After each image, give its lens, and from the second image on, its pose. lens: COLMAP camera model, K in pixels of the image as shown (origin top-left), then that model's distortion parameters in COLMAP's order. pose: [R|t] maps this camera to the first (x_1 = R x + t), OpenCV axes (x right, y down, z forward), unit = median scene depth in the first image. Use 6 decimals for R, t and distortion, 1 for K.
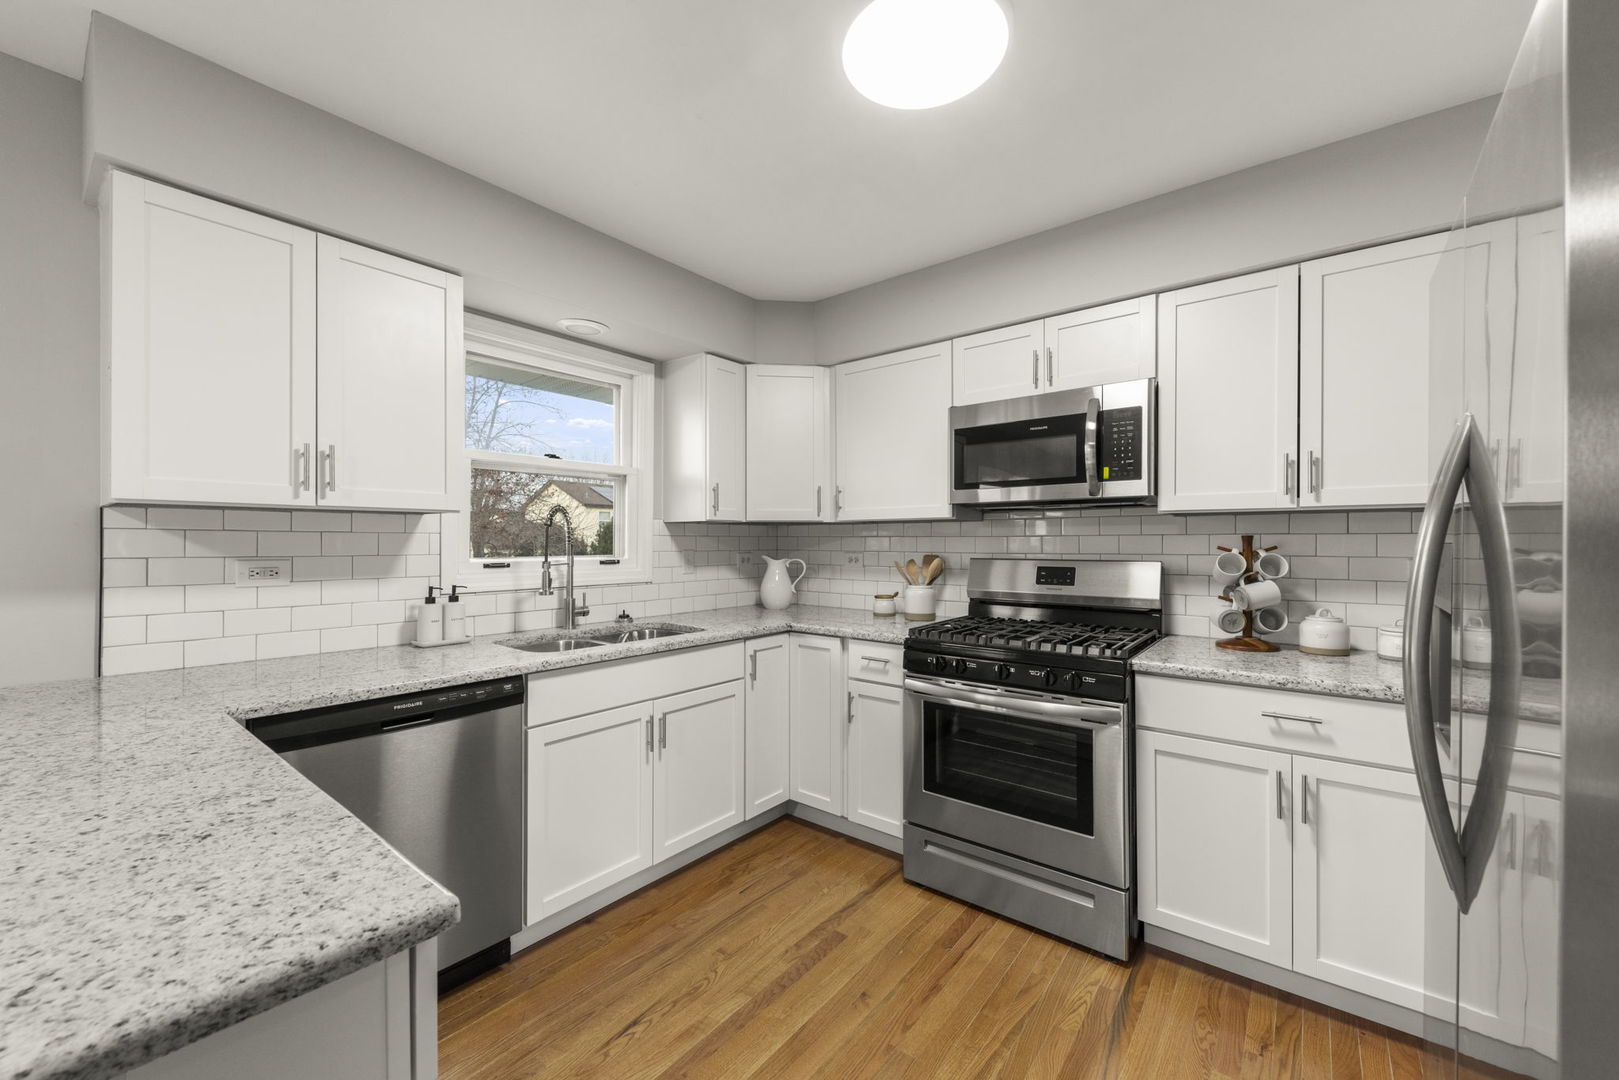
lens RADIAL K [[624.4, 0, 812.4], [0, 624.4, 543.4], [0, 0, 1]] dist [0.001679, -0.000927]
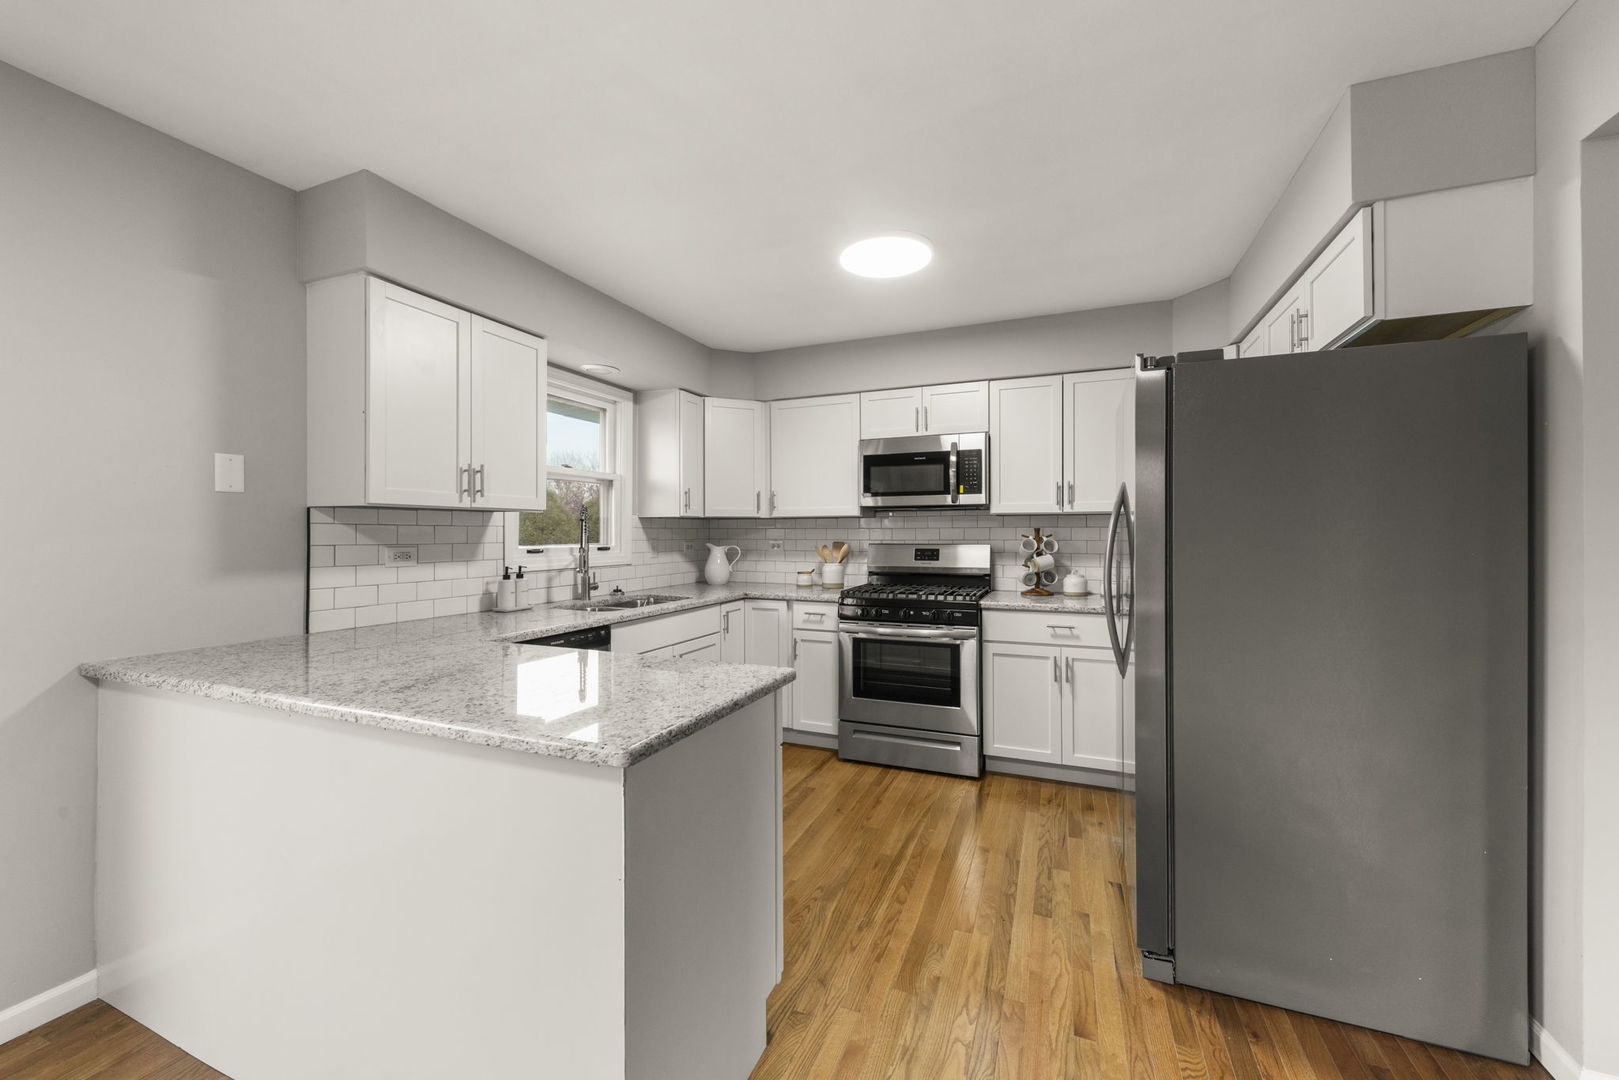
lens RADIAL K [[624.4, 0, 808.0], [0, 624.4, 533.7], [0, 0, 1]] dist [0.001679, -0.000927]
pose [[0.960715, -0.002359, 0.277527, -0.372571], [0.002718, 0.999996, -0.000910, 0.001990], [-0.277524, 0.001629, 0.960717, -0.456374]]
